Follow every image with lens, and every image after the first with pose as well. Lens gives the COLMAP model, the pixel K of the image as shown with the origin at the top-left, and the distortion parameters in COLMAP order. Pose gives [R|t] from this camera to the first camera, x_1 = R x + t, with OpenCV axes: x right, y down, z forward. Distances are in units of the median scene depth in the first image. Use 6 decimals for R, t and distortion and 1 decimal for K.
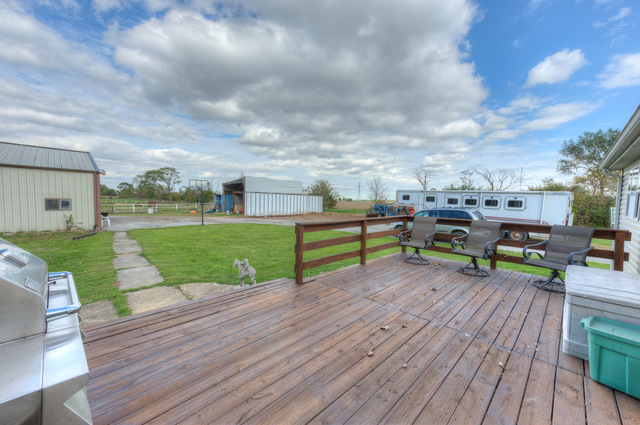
lens RADIAL K [[254.3, 0, 320.0], [0, 254.3, 212.5], [0, 0, 1]] dist [0.000049, 0.000041]
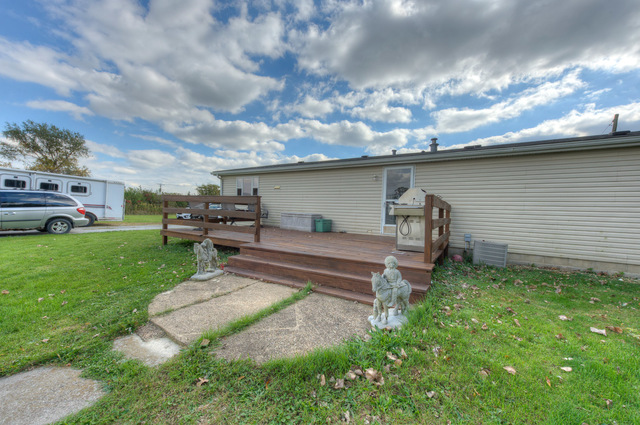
lens RADIAL K [[254.3, 0, 320.0], [0, 254.3, 212.5], [0, 0, 1]] dist [0.000049, 0.000041]
pose [[-0.217205, -0.050242, 0.974832, -0.438227], [0.016649, 0.998339, 0.055164, 0.017984], [-0.975984, 0.028212, -0.216008, 0.292605]]
